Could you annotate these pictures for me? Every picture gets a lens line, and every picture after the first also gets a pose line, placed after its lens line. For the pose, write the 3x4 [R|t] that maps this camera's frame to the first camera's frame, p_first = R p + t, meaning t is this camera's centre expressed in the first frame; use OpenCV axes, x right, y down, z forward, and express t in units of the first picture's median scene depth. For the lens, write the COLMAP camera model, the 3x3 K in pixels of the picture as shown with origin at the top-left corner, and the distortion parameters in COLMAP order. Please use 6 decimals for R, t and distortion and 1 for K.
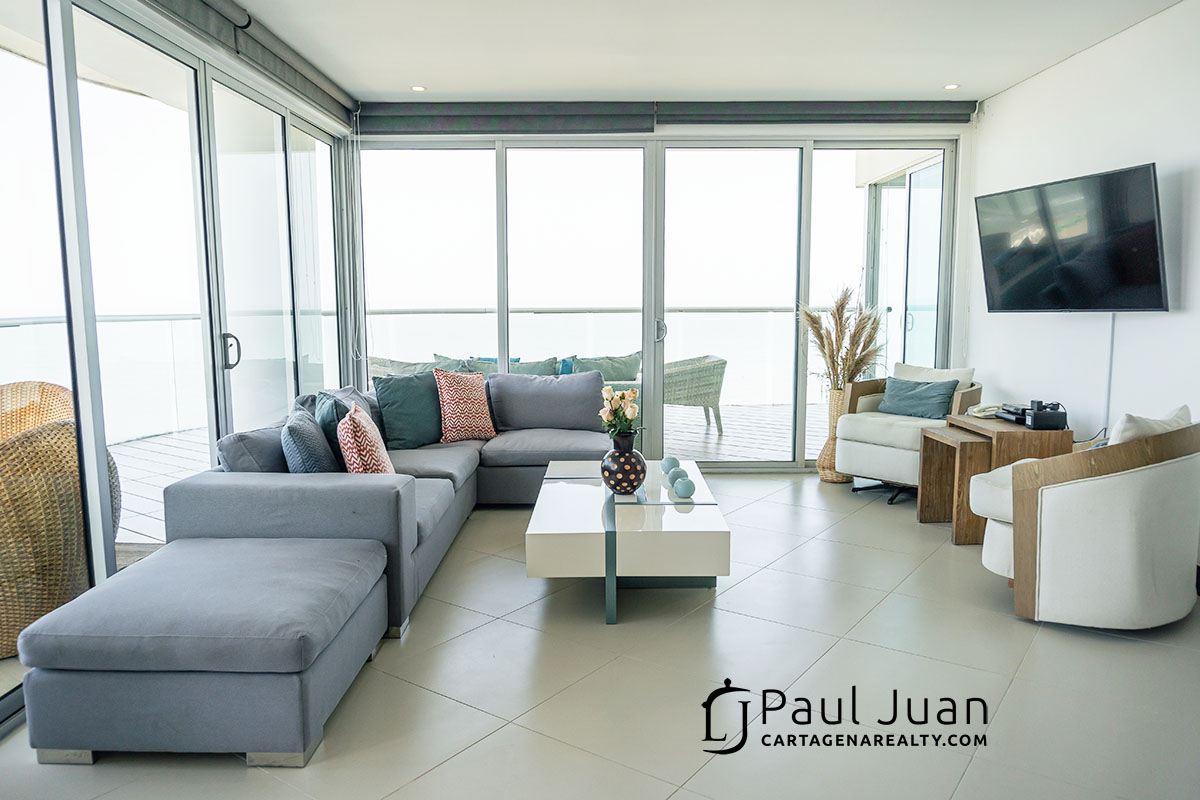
lens RADIAL K [[834.7, 0, 600.0], [0, 834.7, 400.0], [0, 0, 1]] dist [-0.005927, -0.001474]
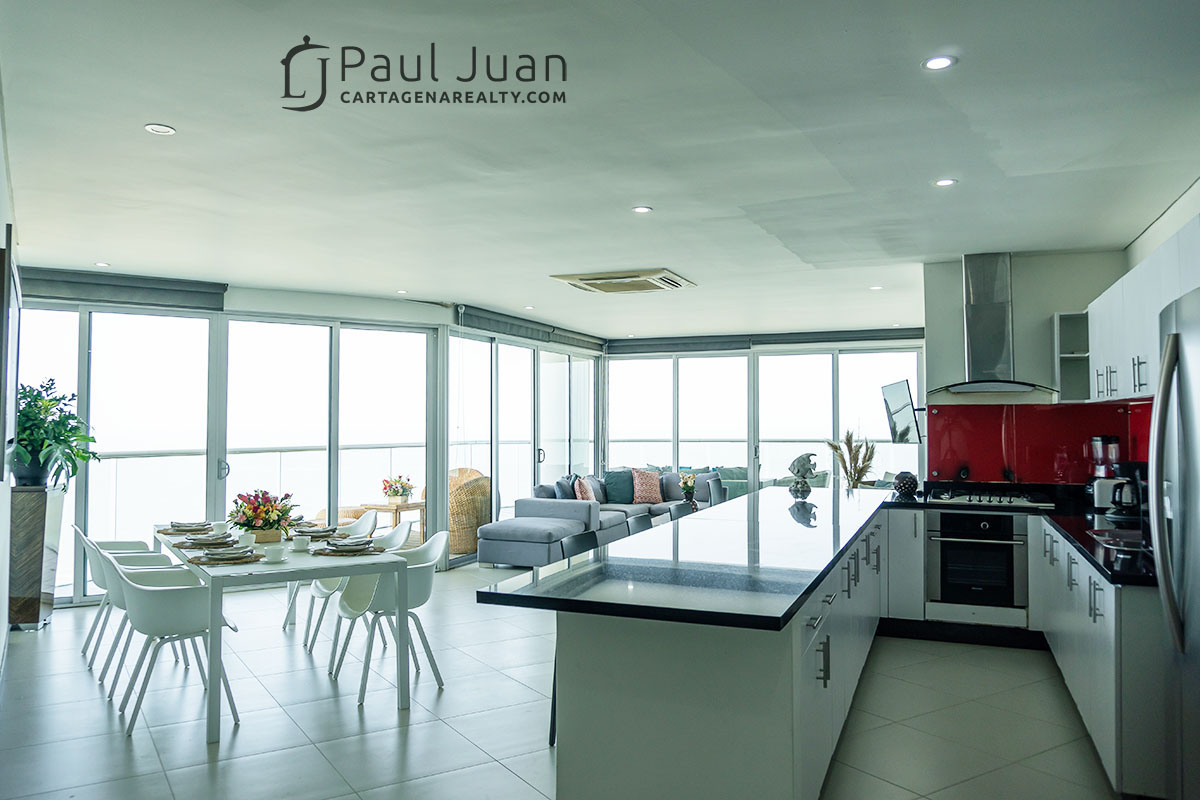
lens RADIAL K [[834.7, 0, 600.0], [0, 834.7, 400.0], [0, 0, 1]] dist [-0.005927, -0.001474]
pose [[0.931131, -0.010876, -0.364523, 0.487926], [-0.045665, 0.988211, -0.146131, 0.102633], [0.361815, 0.152713, 0.919657, -0.970174]]
